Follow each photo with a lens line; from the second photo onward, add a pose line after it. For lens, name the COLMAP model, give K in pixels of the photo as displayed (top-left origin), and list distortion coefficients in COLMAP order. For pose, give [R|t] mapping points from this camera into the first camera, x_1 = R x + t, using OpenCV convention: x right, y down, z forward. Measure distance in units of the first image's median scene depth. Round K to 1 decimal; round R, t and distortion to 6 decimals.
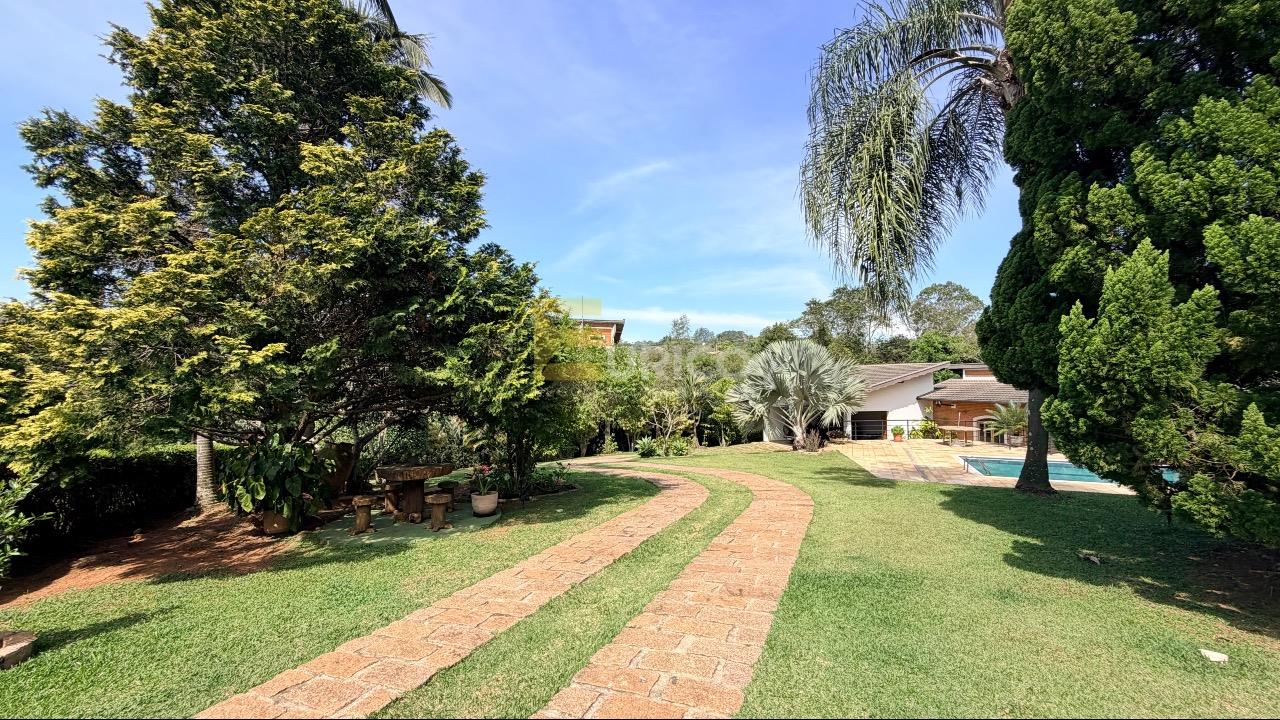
lens RADIAL K [[510.0, 0, 636.2], [0, 510.0, 362.7], [0, 0, 1]] dist [-0.001653, 0.000049]
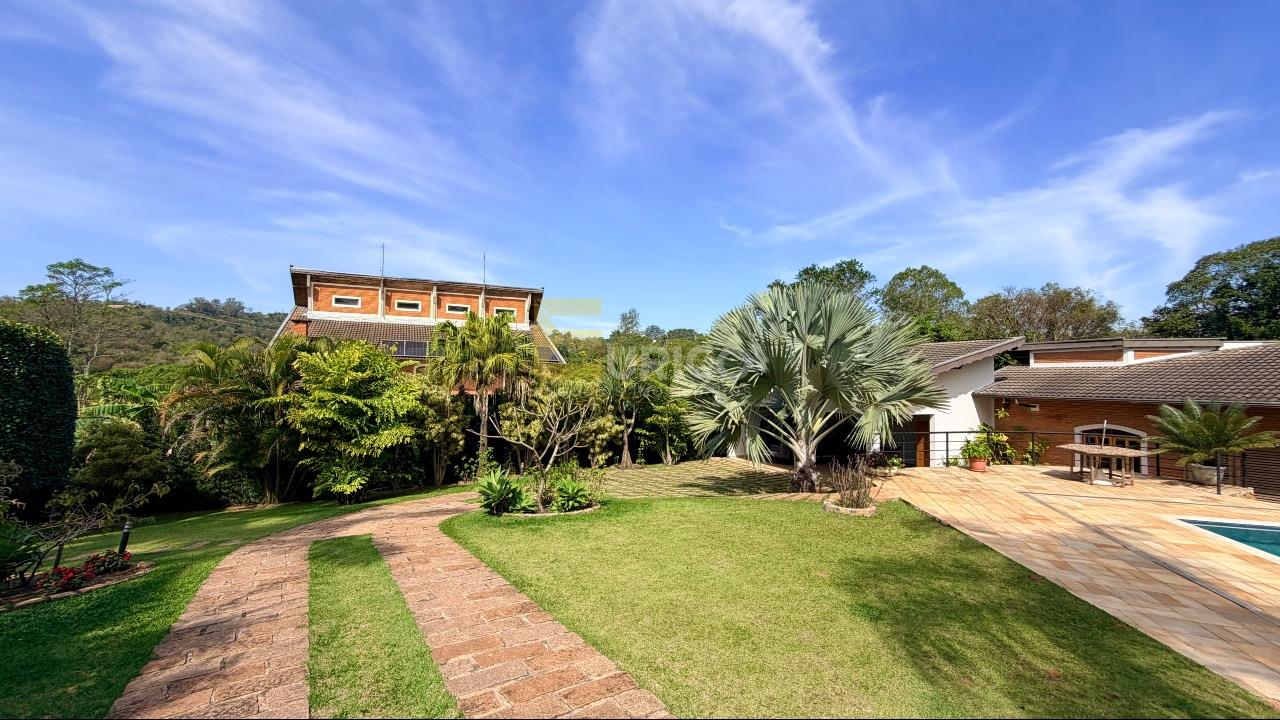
lens RADIAL K [[510.0, 0, 636.2], [0, 510.0, 362.7], [0, 0, 1]] dist [-0.001653, 0.000049]
pose [[0.995238, 0.016982, 0.095984, 0.071142], [-0.017519, 0.999835, 0.004762, 0.032377], [-0.095888, -0.006421, 0.995371, 0.384395]]
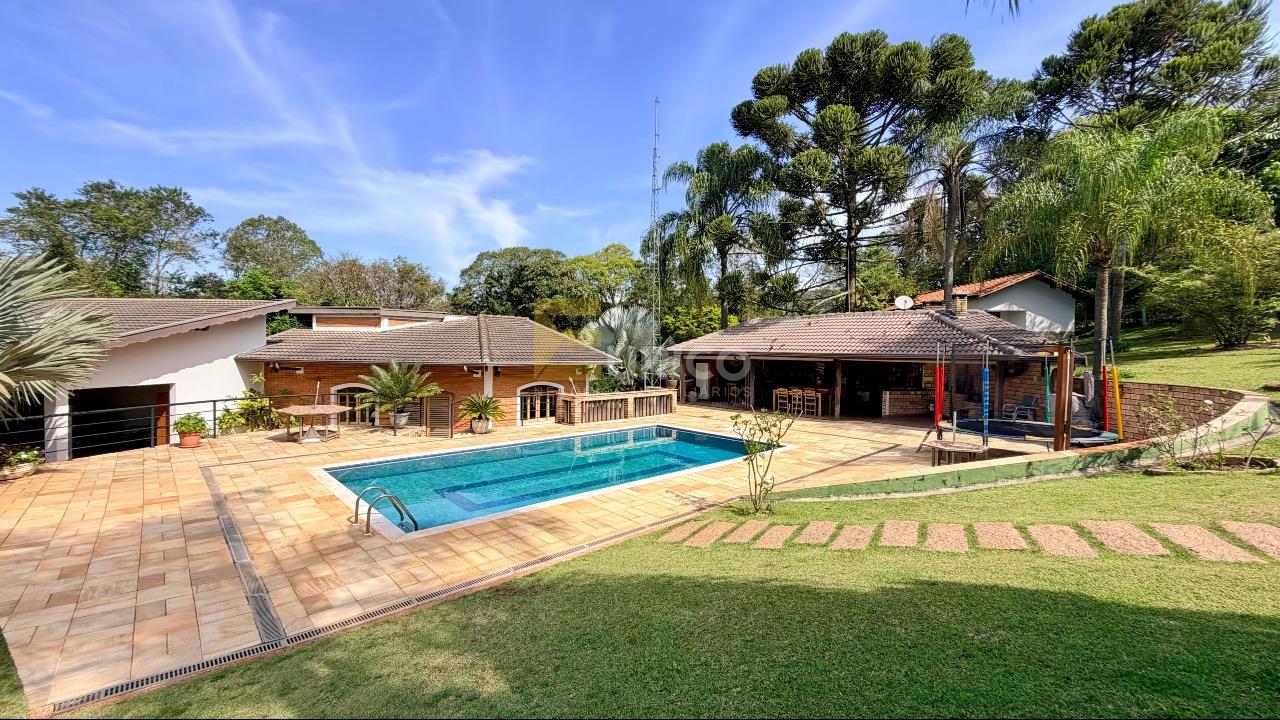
lens RADIAL K [[510.0, 0, 636.2], [0, 510.0, 362.7], [0, 0, 1]] dist [-0.001653, 0.000049]
pose [[0.390021, -0.018945, 0.920611, 0.182770], [-0.051929, 0.997745, 0.042532, 0.024468], [-0.919340, -0.064395, 0.388158, 0.333573]]
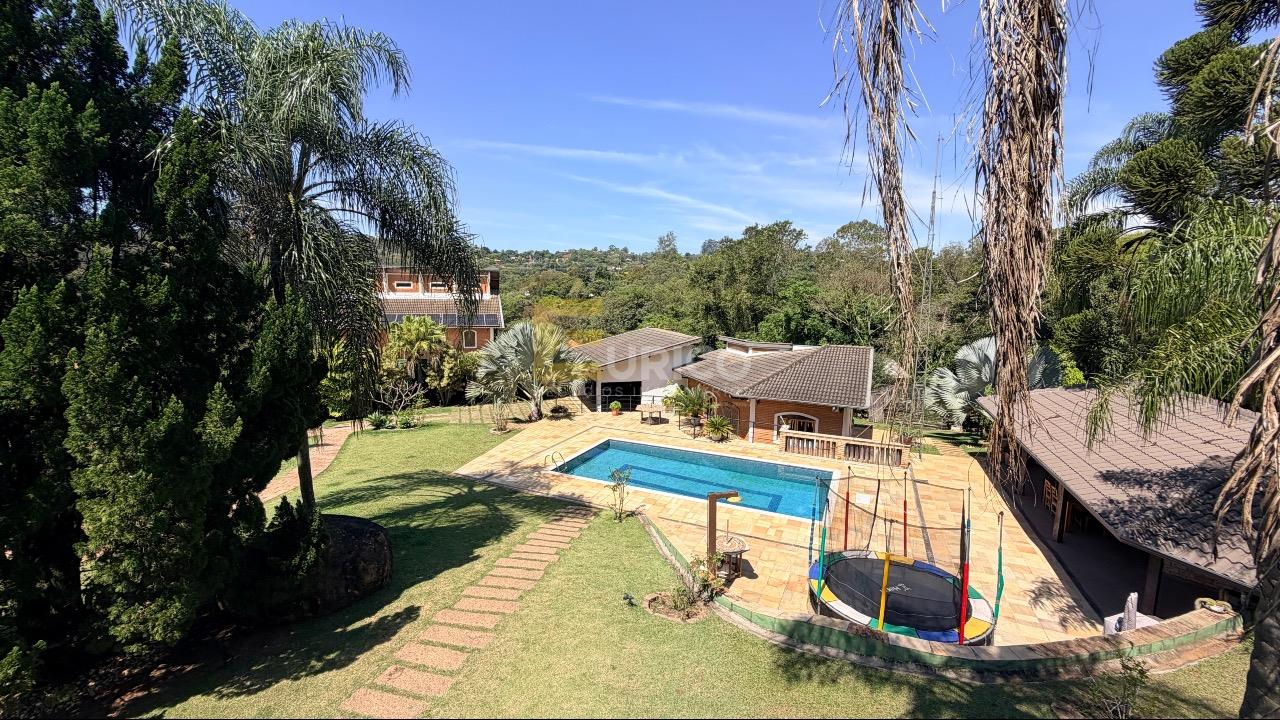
lens RADIAL K [[510.0, 0, 636.2], [0, 510.0, 362.7], [0, 0, 1]] dist [-0.001653, 0.000049]
pose [[0.999654, 0.016077, -0.020830, 0.460874], [-0.012244, 0.984913, 0.172619, -0.125405], [0.023291, -0.172304, 0.984768, -0.082746]]
